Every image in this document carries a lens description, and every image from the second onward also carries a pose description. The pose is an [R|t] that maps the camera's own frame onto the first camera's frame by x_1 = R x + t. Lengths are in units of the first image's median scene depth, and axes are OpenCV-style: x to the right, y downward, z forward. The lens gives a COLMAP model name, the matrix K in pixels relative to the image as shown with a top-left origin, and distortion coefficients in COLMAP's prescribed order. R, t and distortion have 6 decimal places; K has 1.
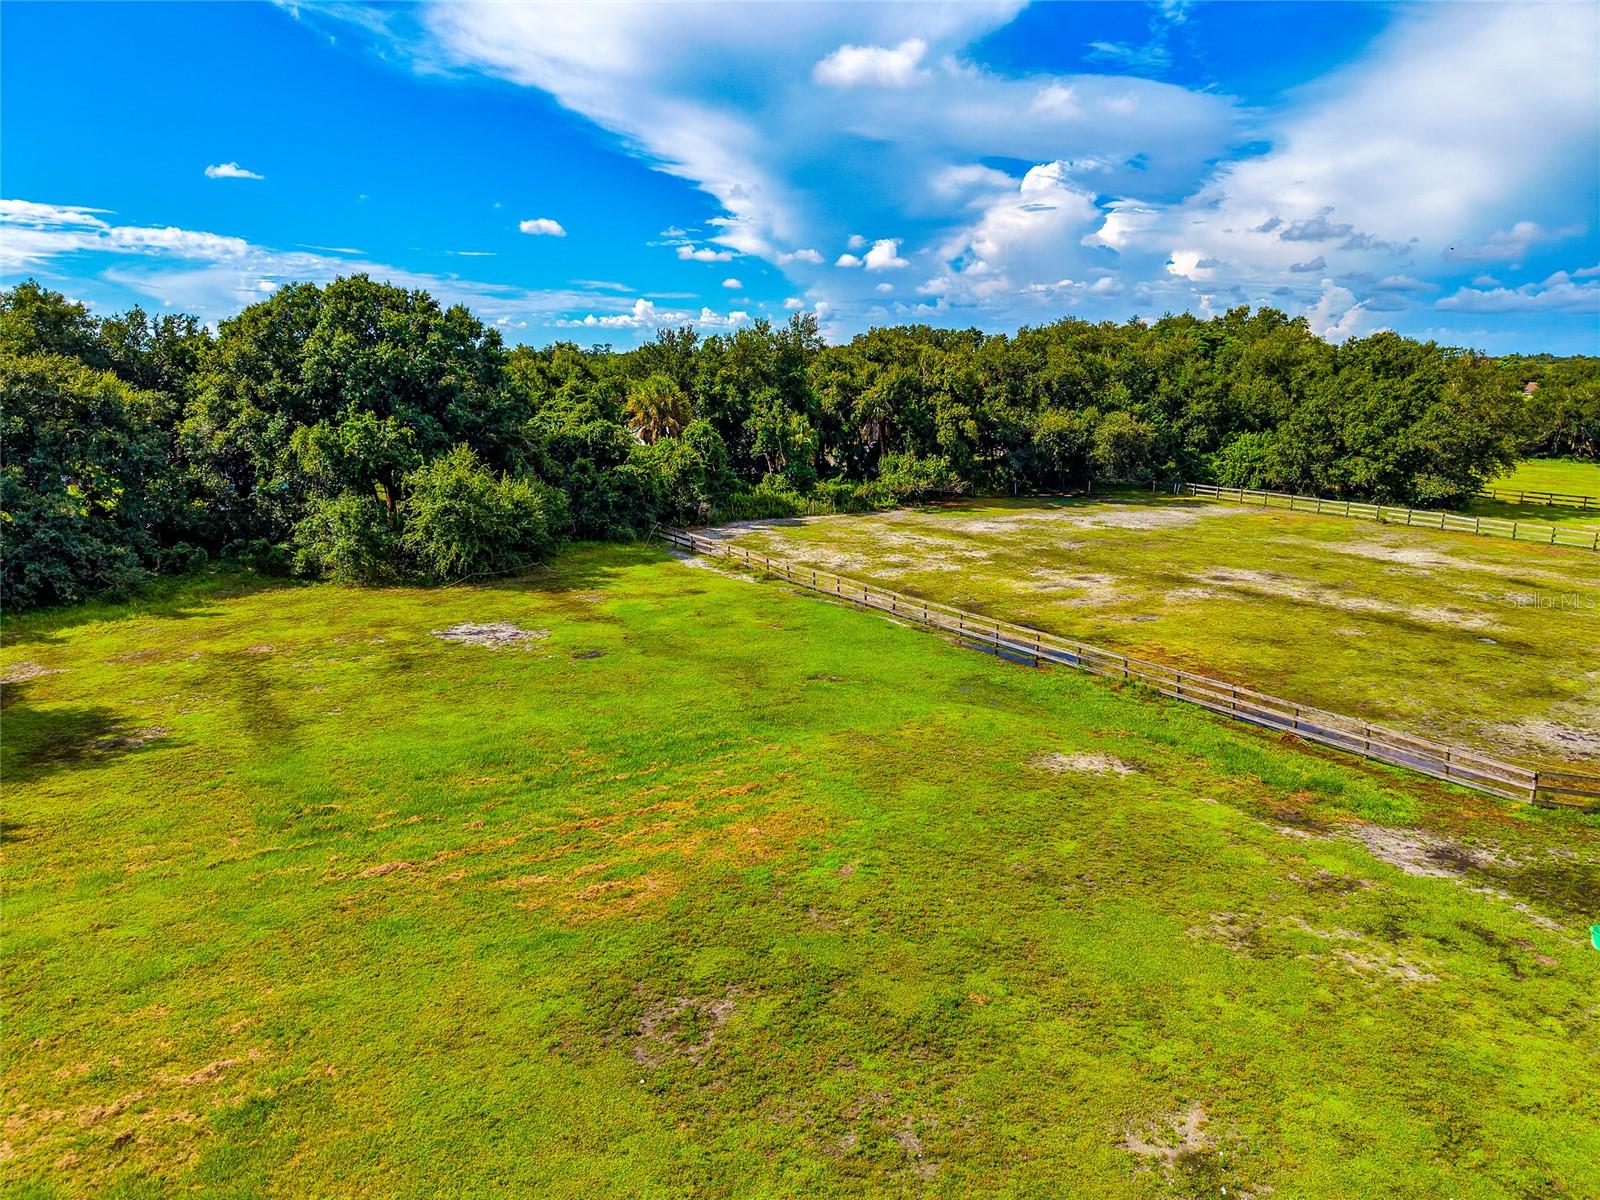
lens RADIAL K [[1069.0, 0, 800.0], [0, 1069.0, 600.0], [0, 0, 1]] dist [0.035300, -0.032235]
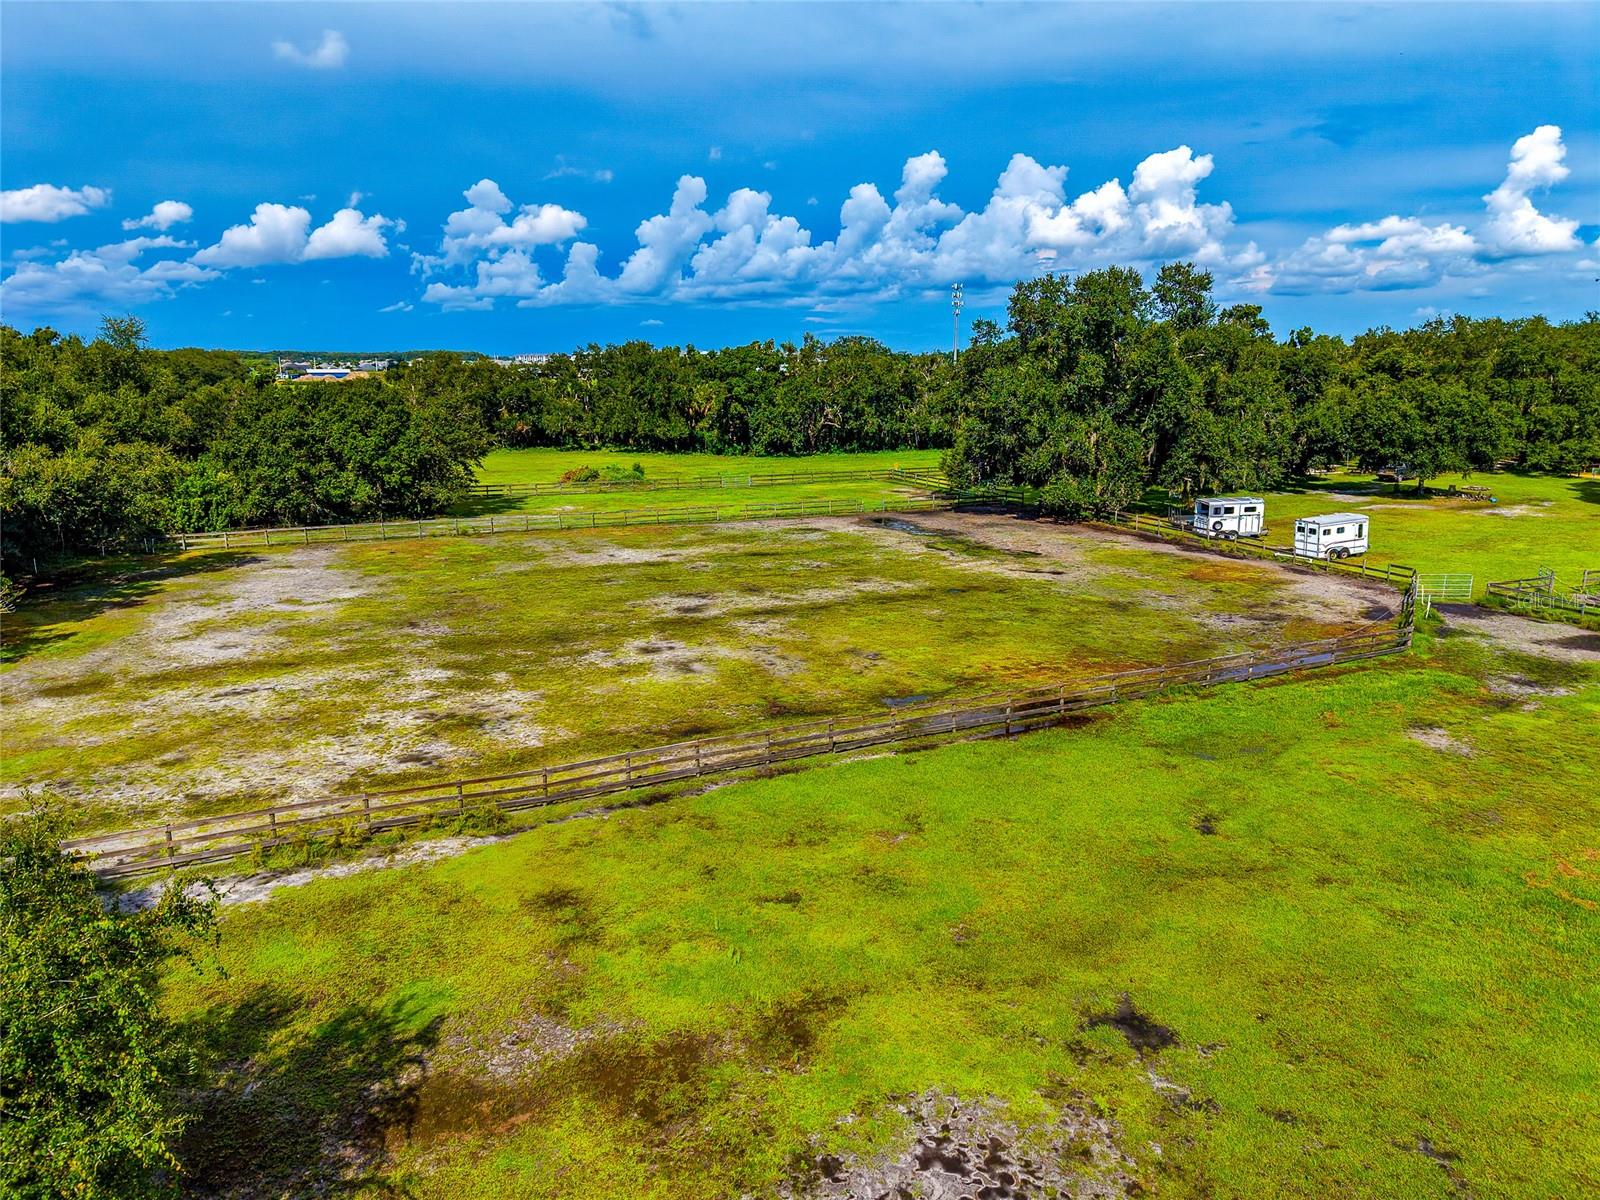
lens RADIAL K [[1071.8, 0, 803.6], [0, 1071.8, 610.7], [0, 0, 1]] dist [0.041914, -0.054986]
pose [[0.145942, -0.230389, 0.962093, -0.361985], [0.220402, 0.955635, 0.195409, -0.139654], [-0.964429, 0.183529, 0.190245, 0.603342]]
